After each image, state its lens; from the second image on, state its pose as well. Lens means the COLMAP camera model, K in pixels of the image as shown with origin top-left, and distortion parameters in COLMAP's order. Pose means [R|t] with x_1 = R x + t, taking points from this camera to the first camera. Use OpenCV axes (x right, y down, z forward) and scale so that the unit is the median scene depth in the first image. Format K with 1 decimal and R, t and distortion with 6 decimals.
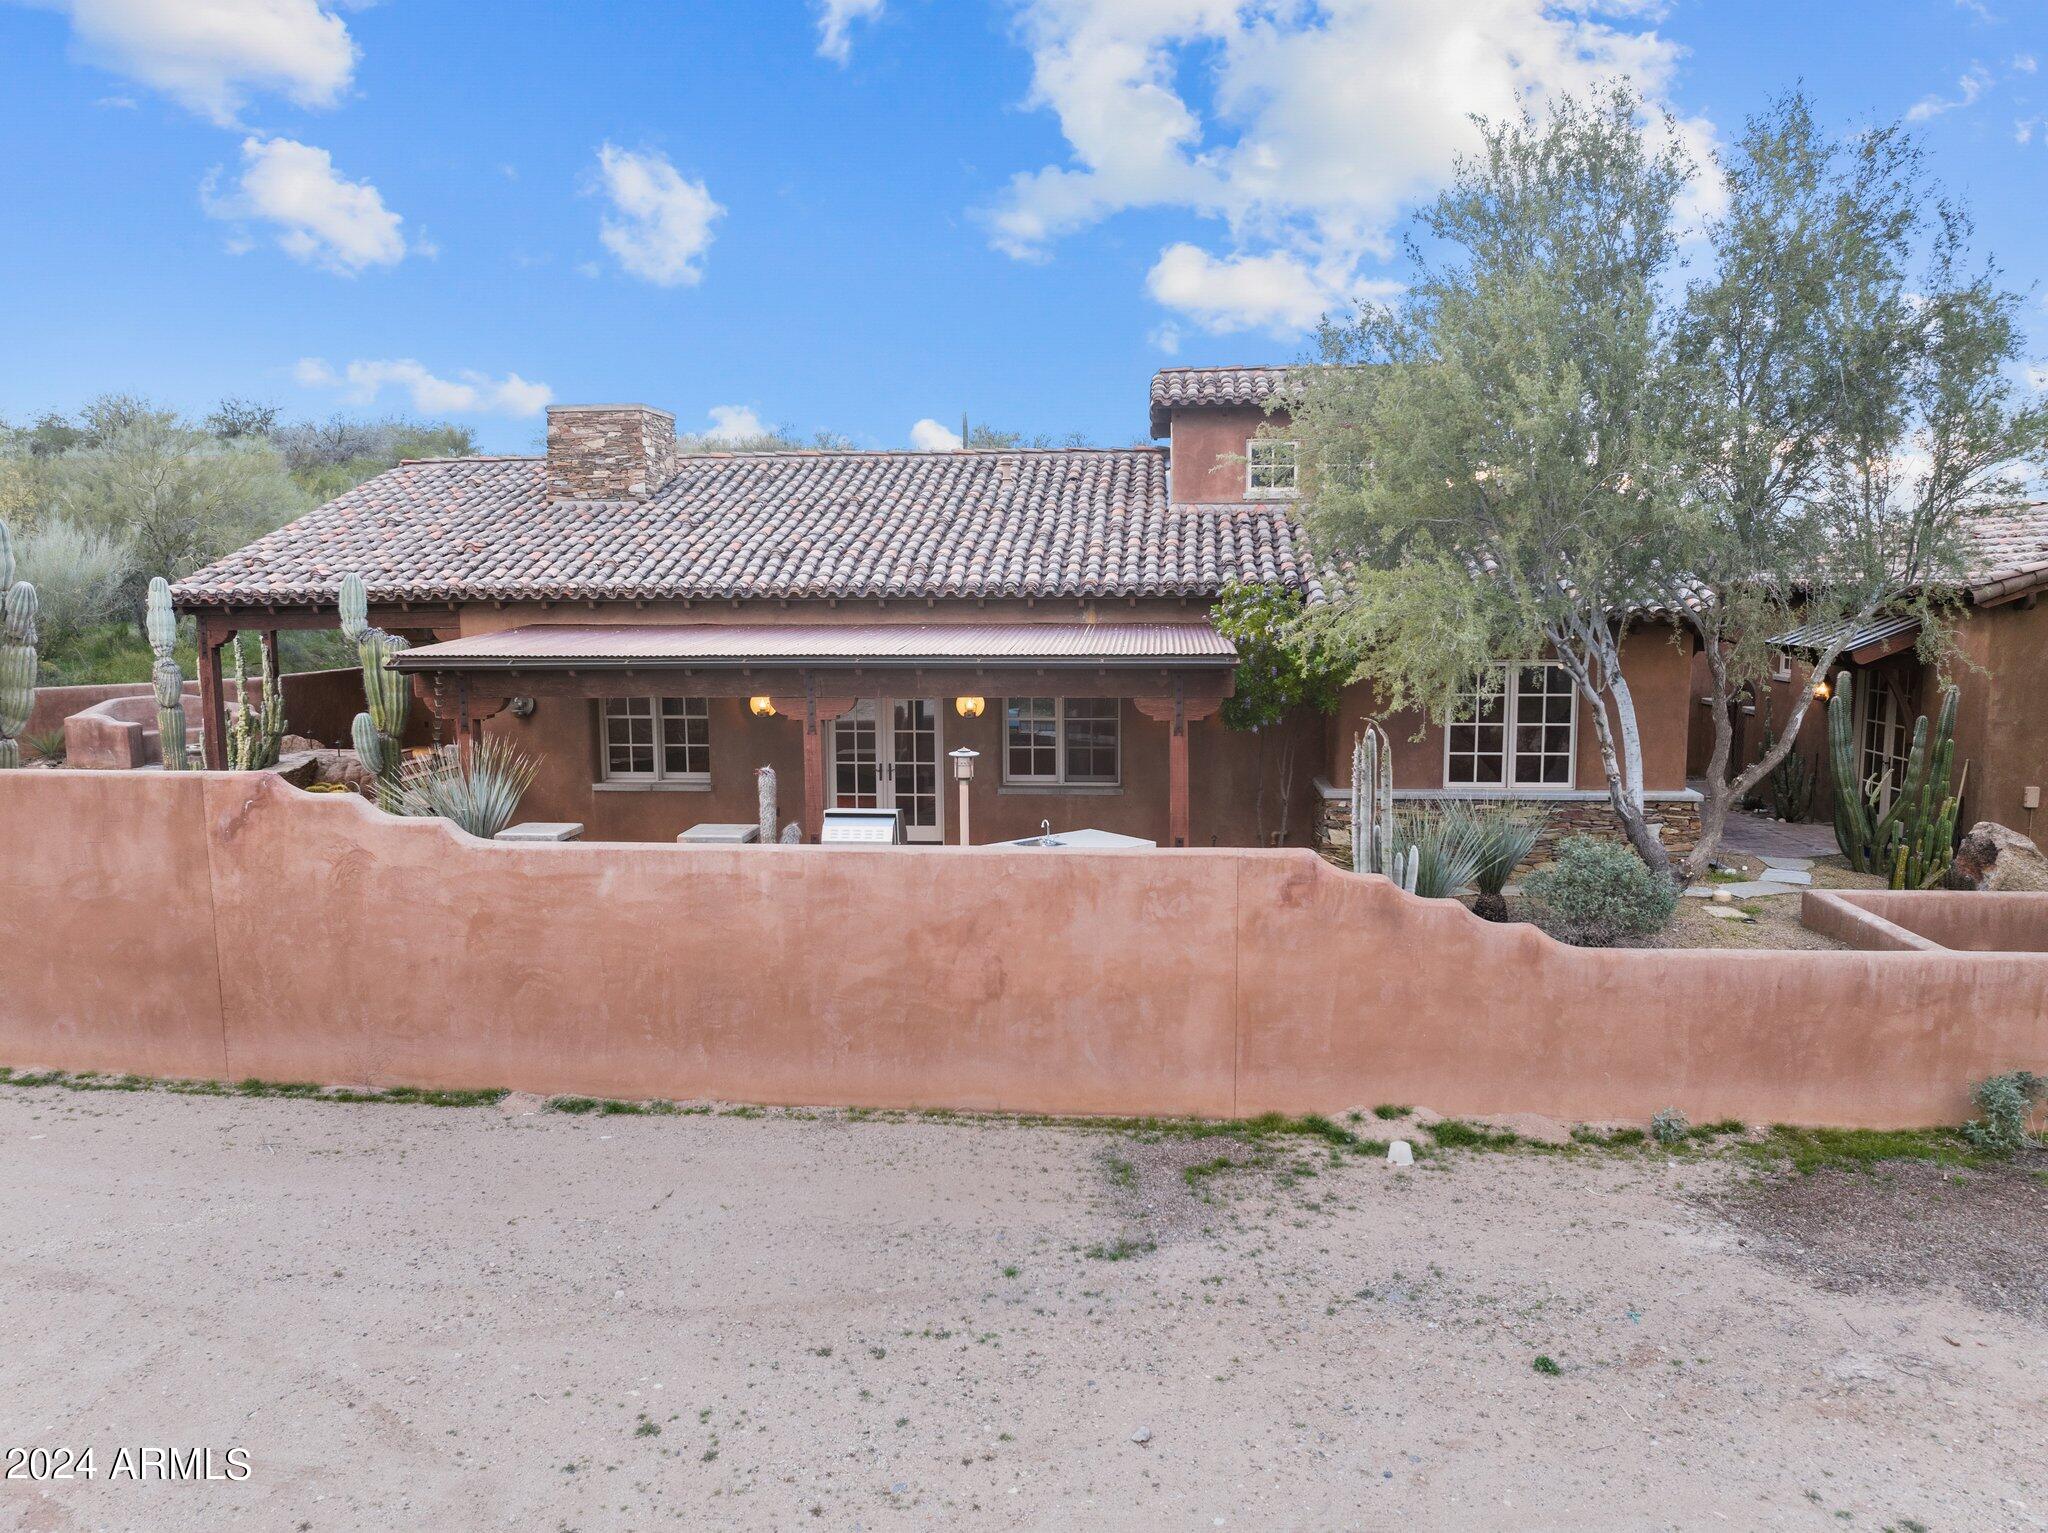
lens RADIAL K [[1420.9, 0, 1024.0], [0, 1420.9, 766.5], [0, 0, 1]] dist [-0.041390, -0.002087]
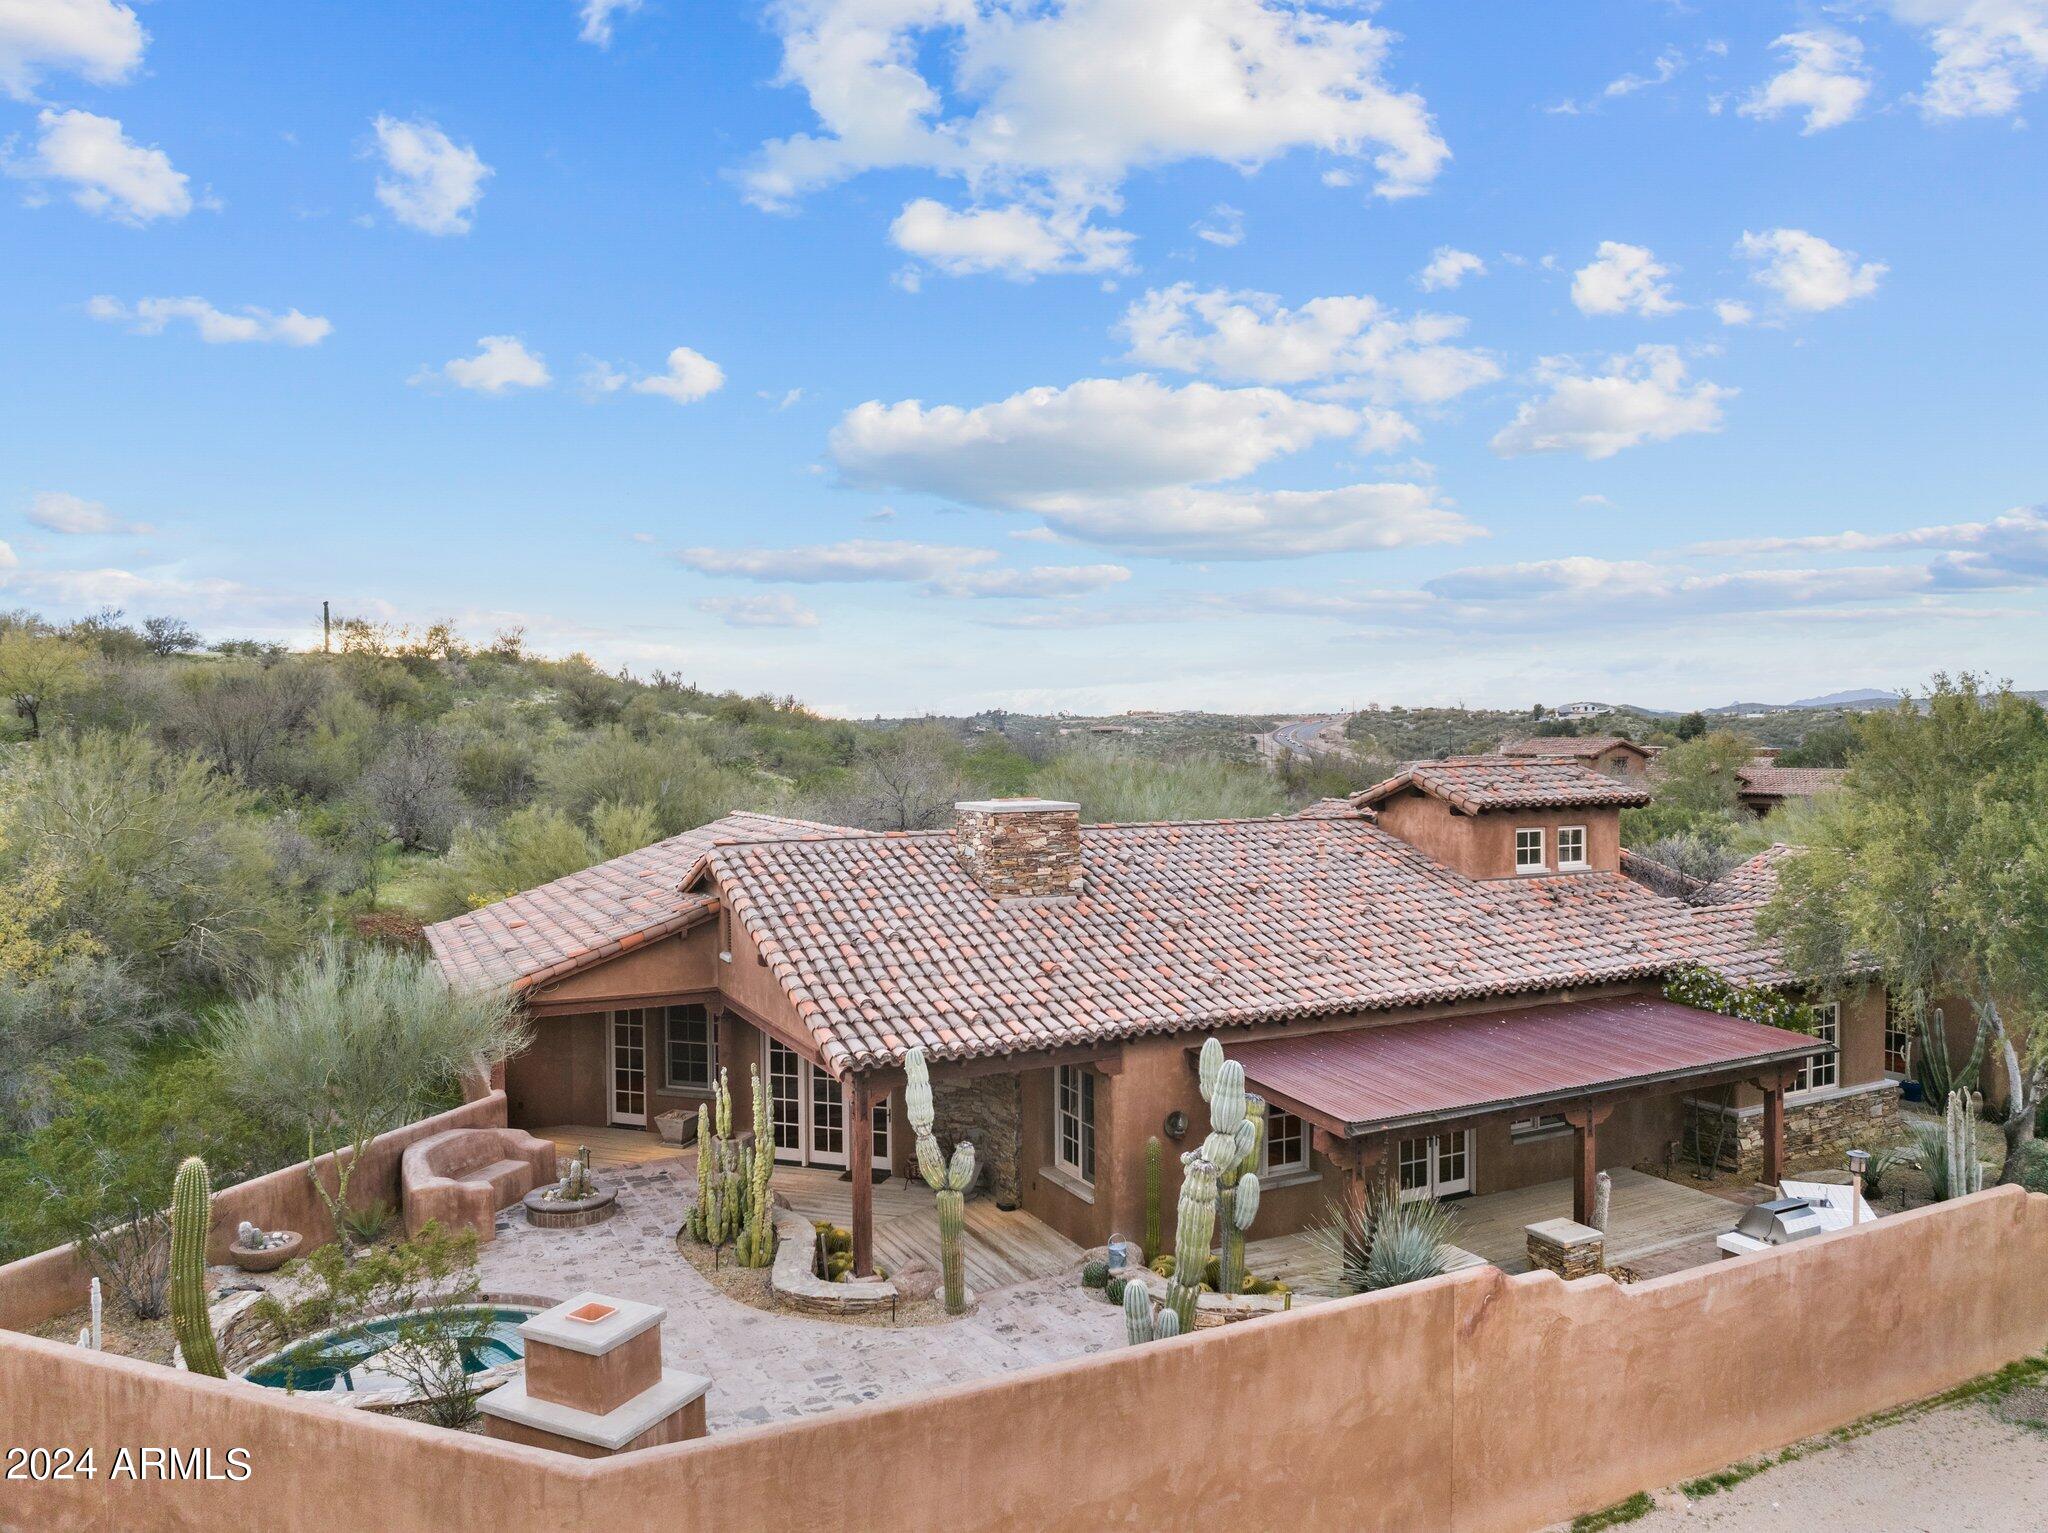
lens RADIAL K [[1435.6, 0, 1024.0], [0, 1435.6, 766.5], [0, 0, 1]] dist [-0.058464, 0.027254]
pose [[0.854141, -0.011617, 0.519911, -1.463595], [0.070670, 0.993069, -0.093911, -0.317144], [-0.515217, 0.116955, 0.849043, 0.183877]]
